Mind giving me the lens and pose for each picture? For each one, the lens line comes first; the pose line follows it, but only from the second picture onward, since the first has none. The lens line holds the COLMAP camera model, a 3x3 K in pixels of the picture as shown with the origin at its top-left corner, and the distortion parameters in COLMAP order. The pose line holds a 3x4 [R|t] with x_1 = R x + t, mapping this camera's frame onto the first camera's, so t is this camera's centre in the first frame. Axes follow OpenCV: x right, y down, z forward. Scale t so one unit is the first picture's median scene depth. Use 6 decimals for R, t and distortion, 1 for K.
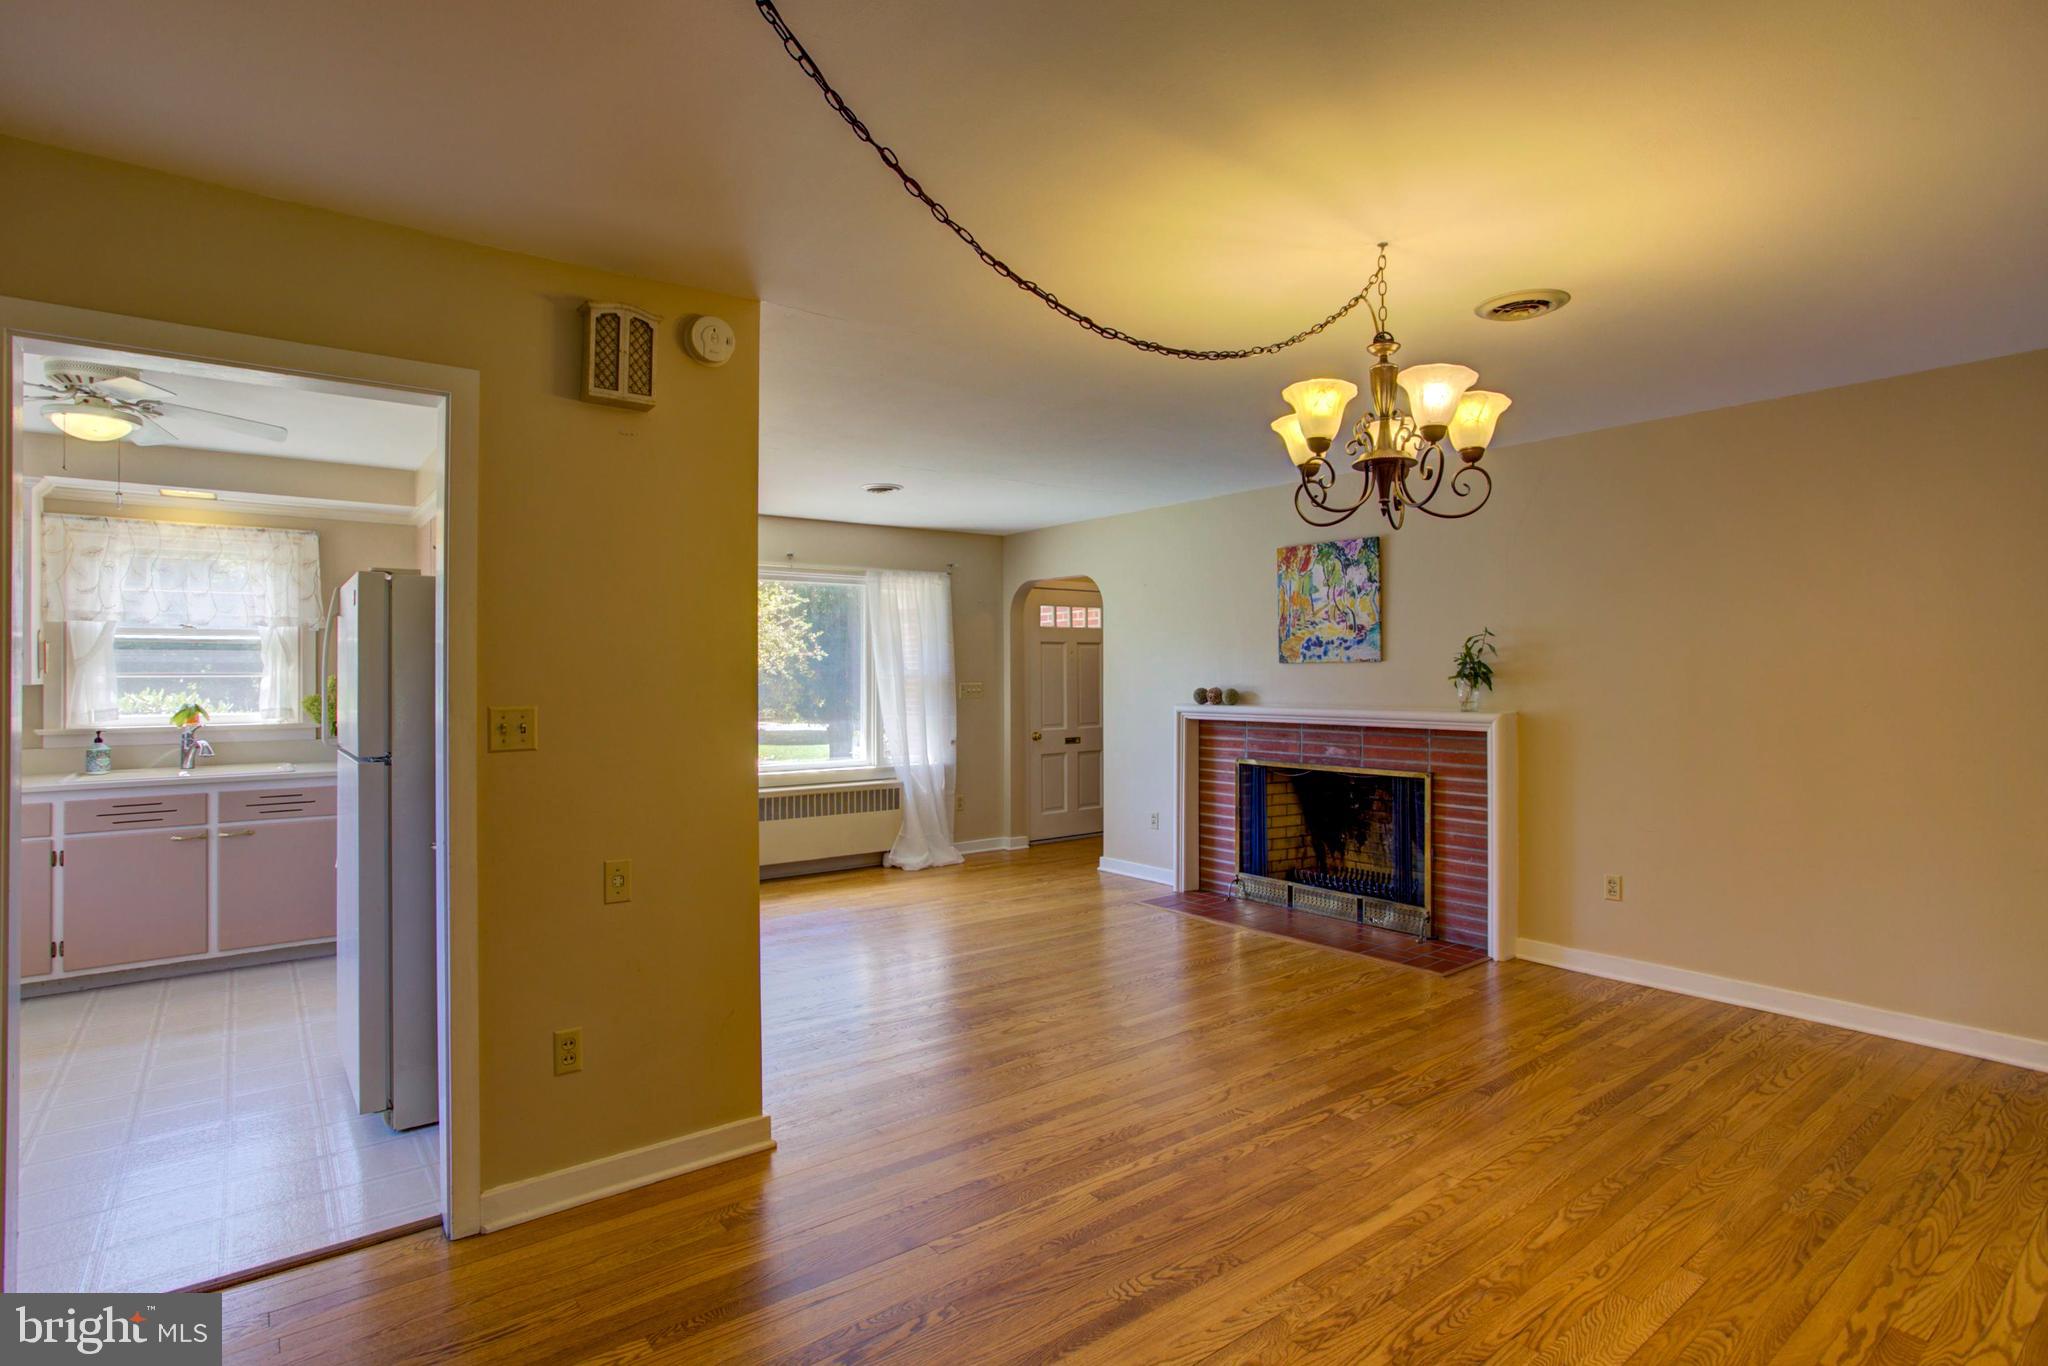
lens RADIAL K [[1017.9, 0, 997.3], [0, 1017.9, 665.1], [0, 0, 1]] dist [-0.048081, 0.028469]
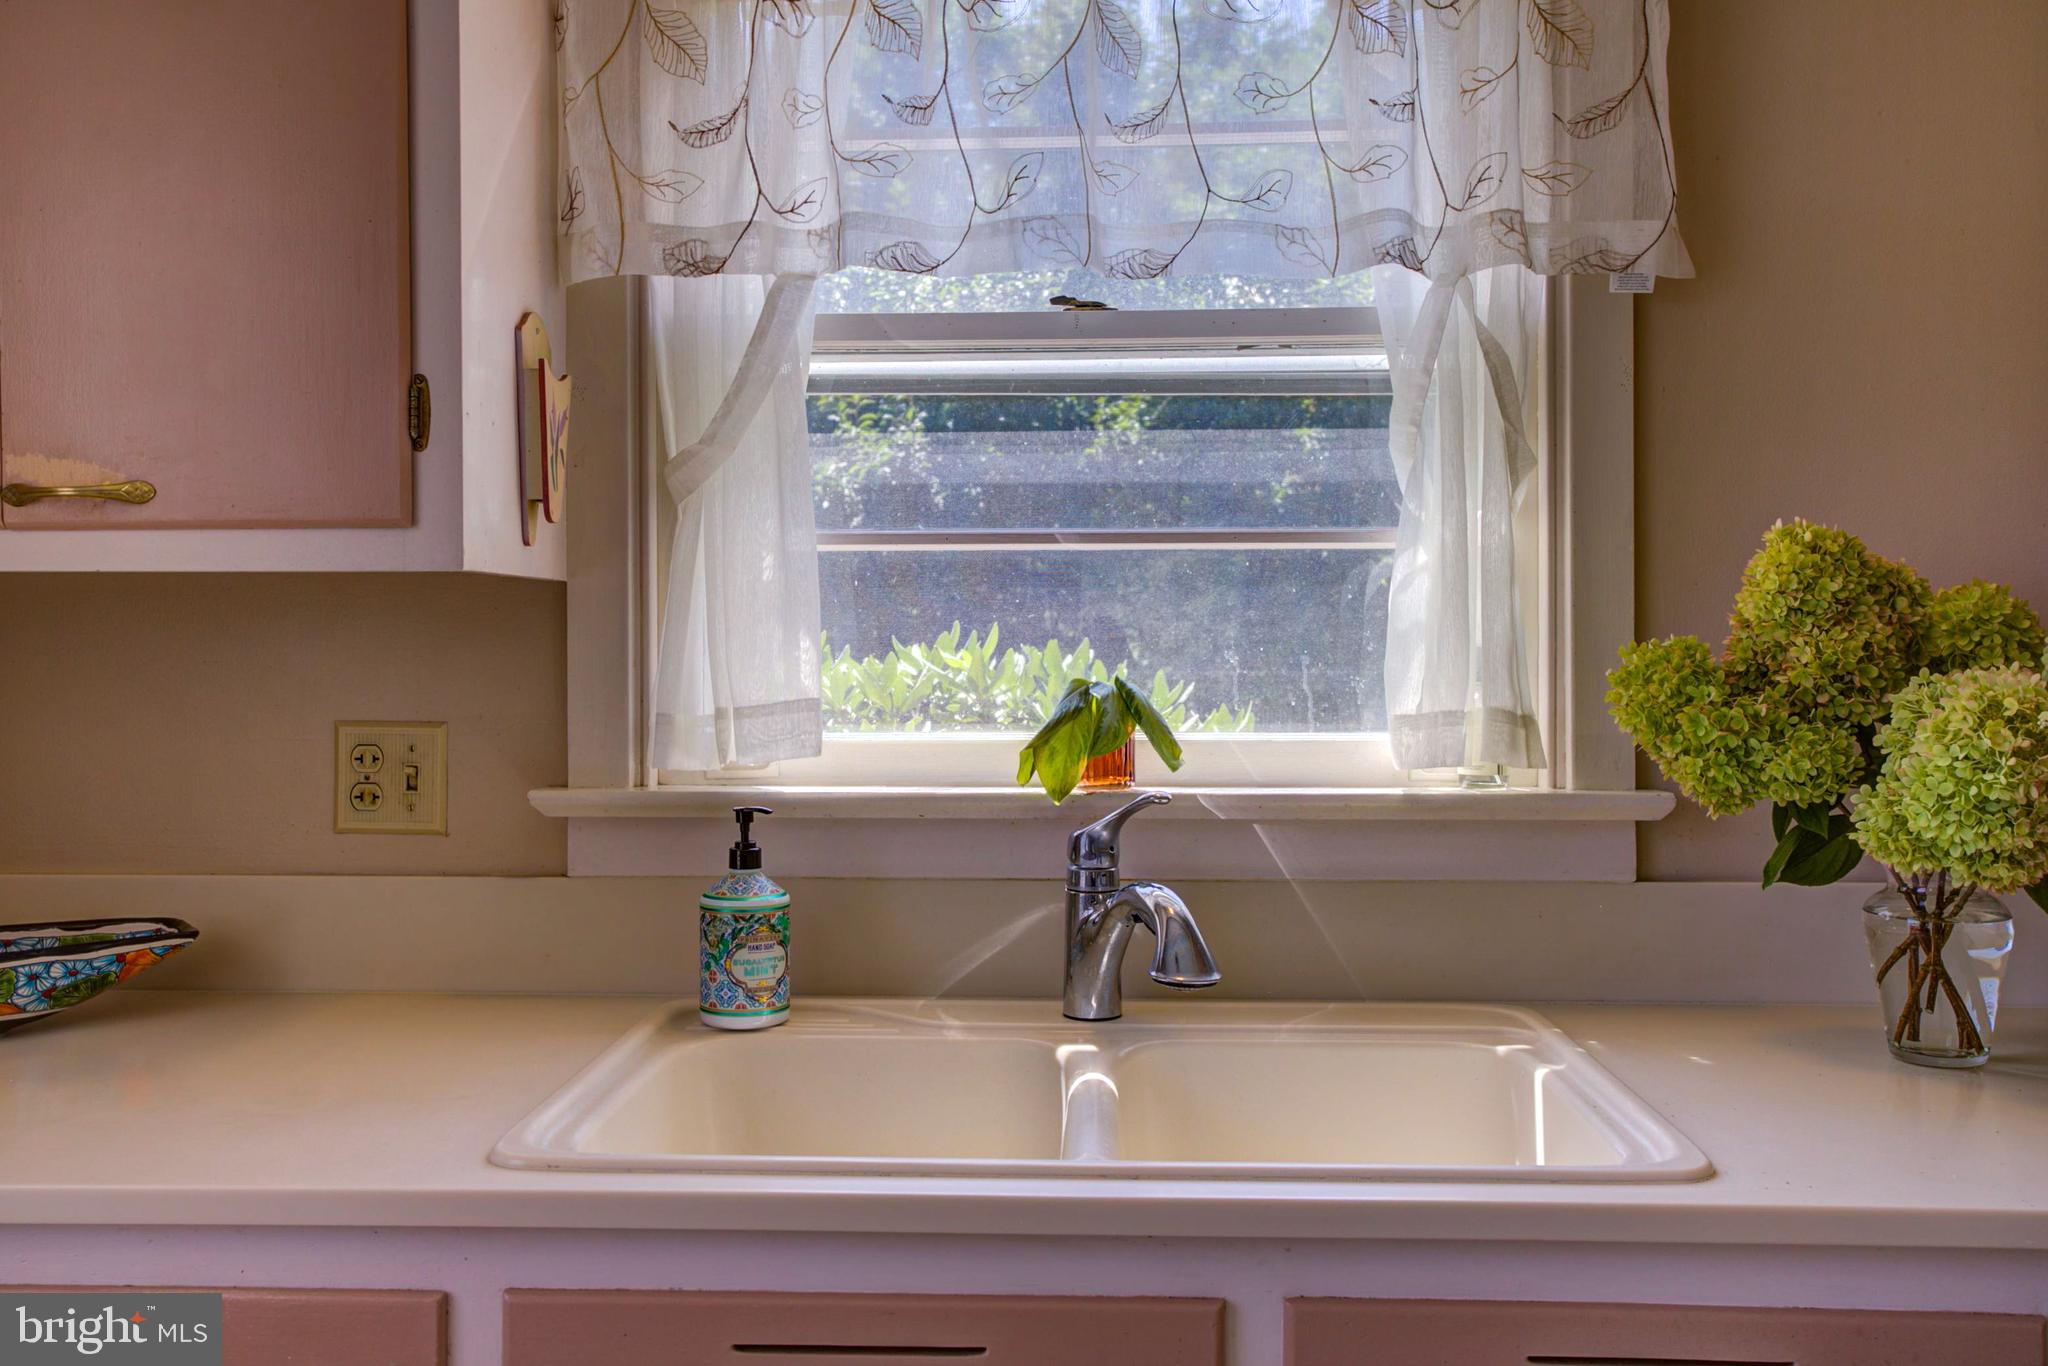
lens RADIAL K [[1838.3, 0, 1000.8], [0, 1838.3, 649.0], [0, 0, 1]] dist [0.004557, 0.008109]
pose [[0.764905, 0.001600, -0.644141, -0.604128], [0.005633, 0.999942, 0.009173, 0.029573], [0.644118, -0.010645, 0.764852, 0.727413]]
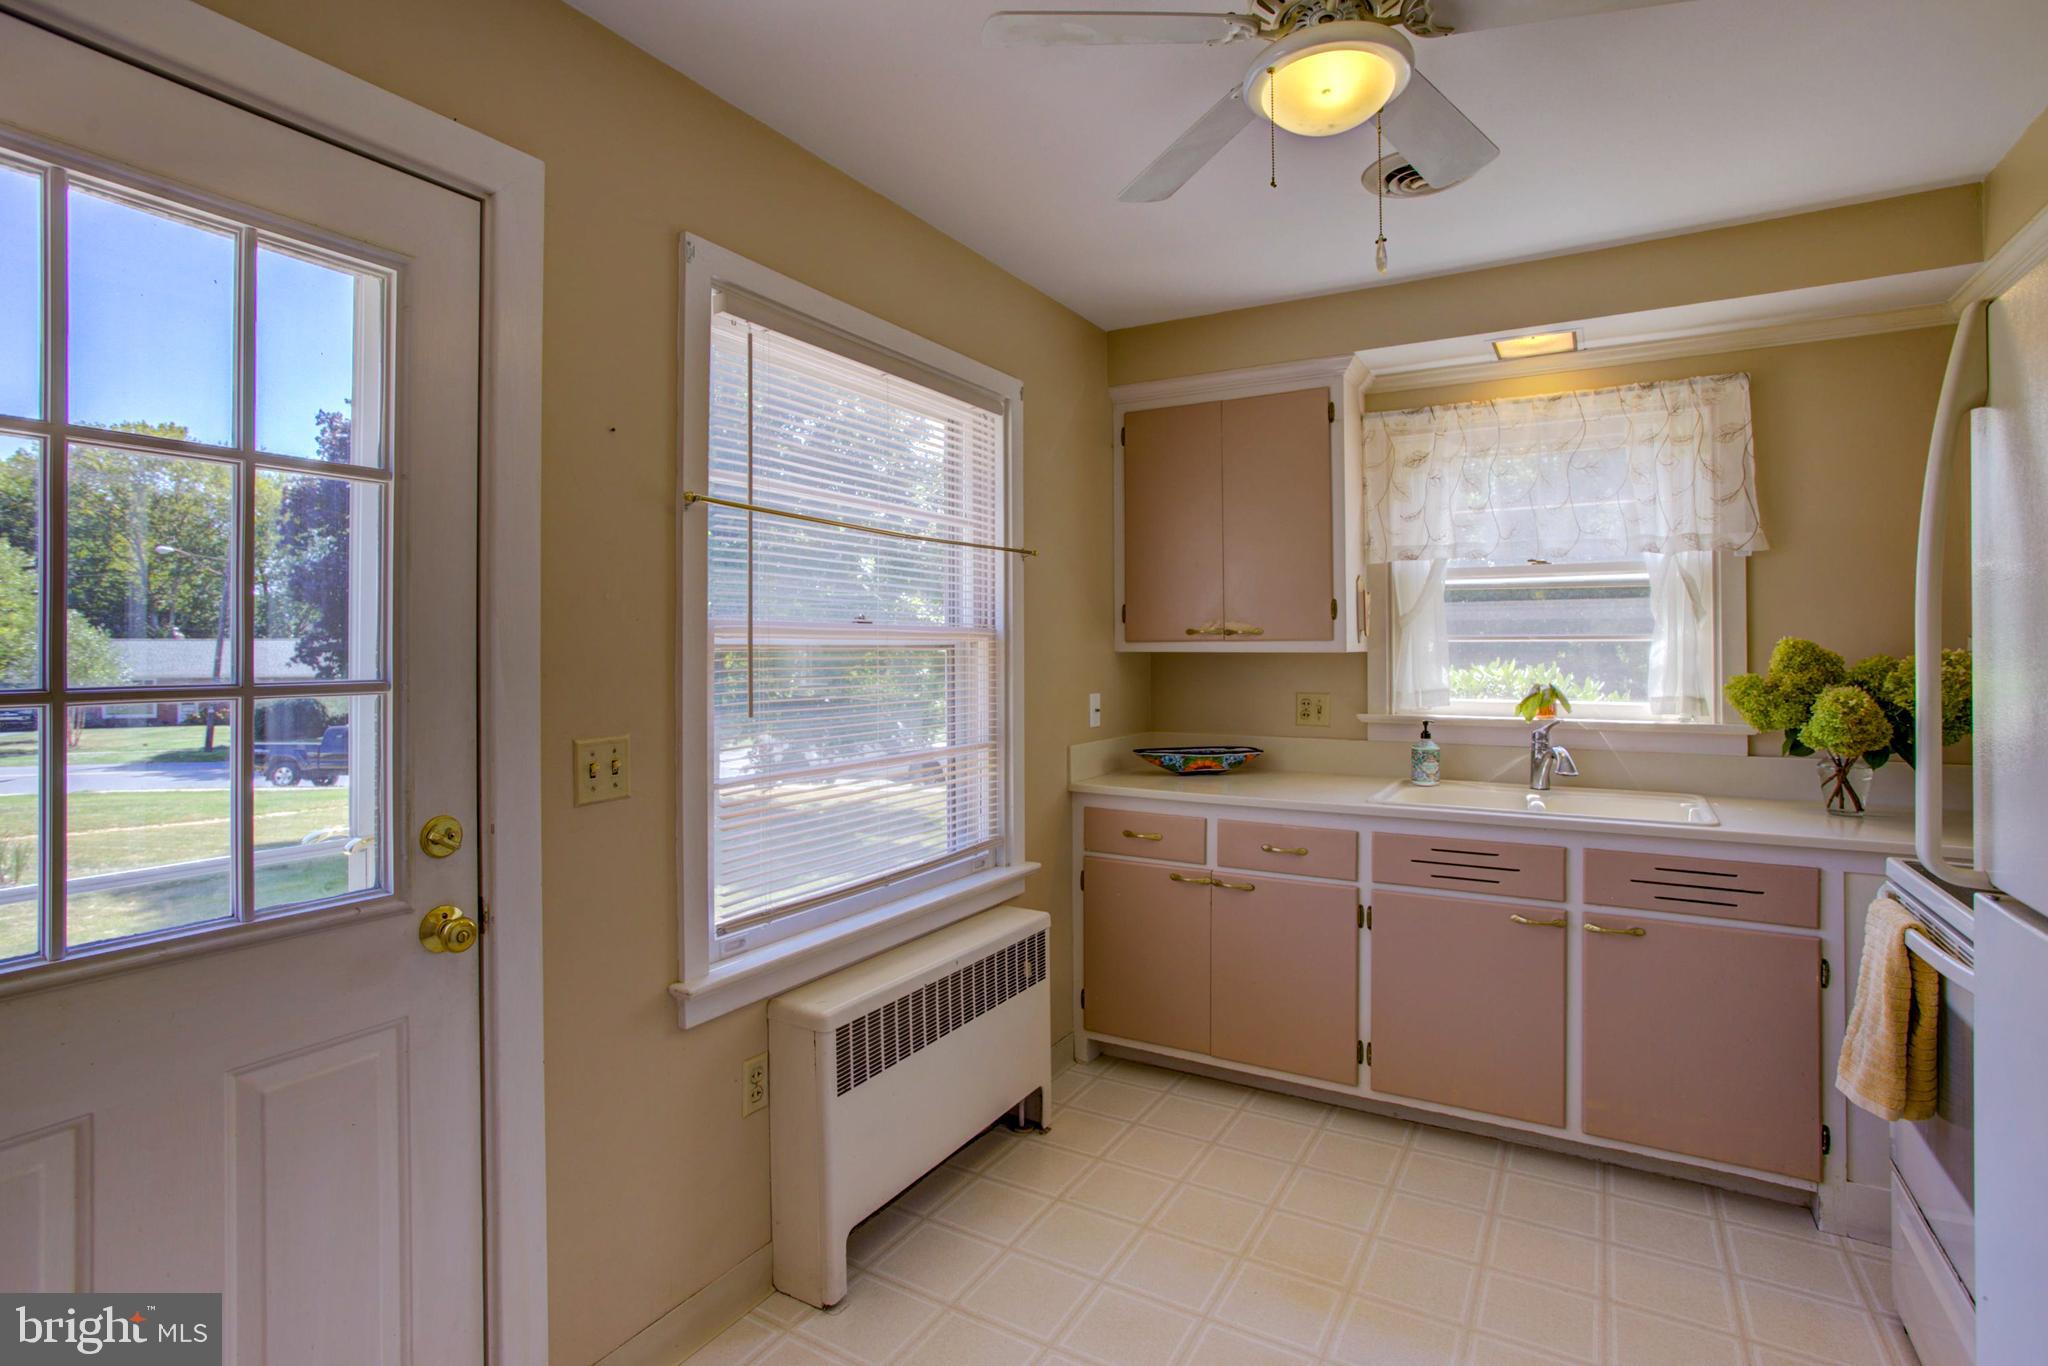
lens RADIAL K [[1009.6, 0, 1011.6], [0, 1009.6, 642.7], [0, 0, 1]] dist [-0.049576, 0.019493]
pose [[0.375396, -0.003076, -0.926859, -0.365094], [0.008589, 0.999963, 0.000160, 0.009854], [0.926825, -0.008021, 0.375409, 0.470142]]
